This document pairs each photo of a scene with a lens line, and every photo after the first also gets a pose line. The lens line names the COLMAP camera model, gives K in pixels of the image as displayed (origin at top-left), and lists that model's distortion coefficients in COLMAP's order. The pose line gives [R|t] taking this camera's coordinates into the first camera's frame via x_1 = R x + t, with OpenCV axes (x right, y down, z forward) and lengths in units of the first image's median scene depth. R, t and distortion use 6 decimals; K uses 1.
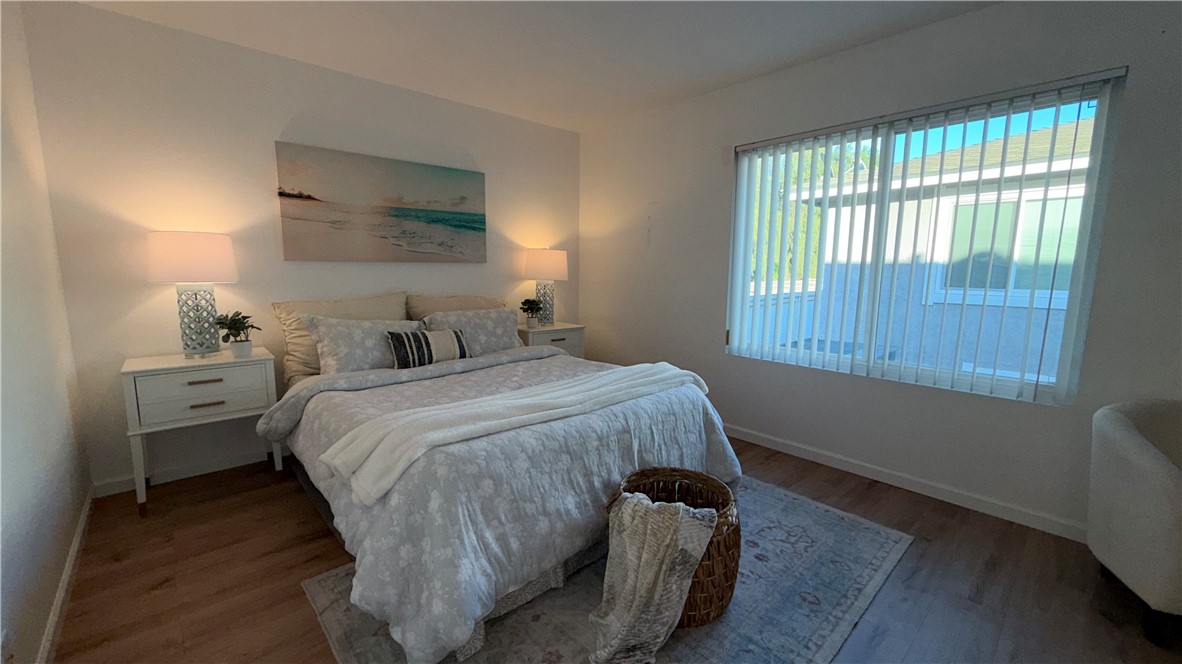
lens RADIAL K [[452.1, 0, 585.5], [0, 452.1, 332.6], [0, 0, 1]] dist [-0.000884, 0.000712]
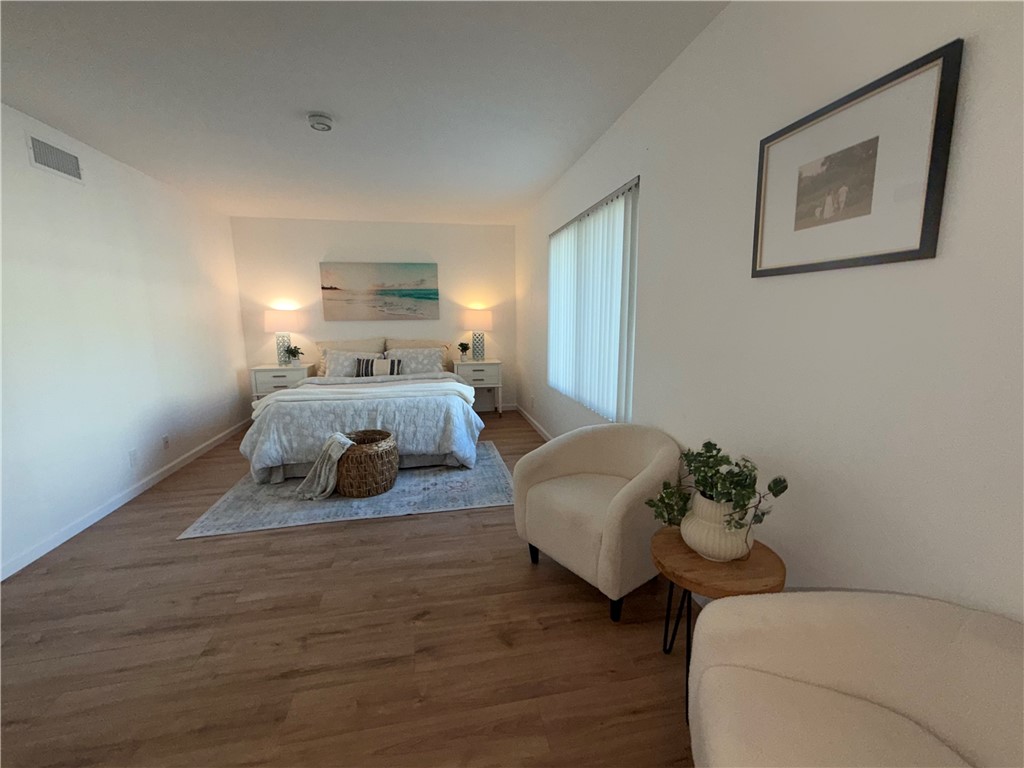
lens RADIAL K [[409.6, 0, 529.5], [0, 409.6, 382.0], [0, 0, 1]] dist [-0.001655, 0.000150]
pose [[0.872019, 0.064879, -0.485153, 1.158085], [-0.055285, 0.997889, 0.034076, -0.000791], [0.486340, -0.002893, 0.873765, -0.165794]]
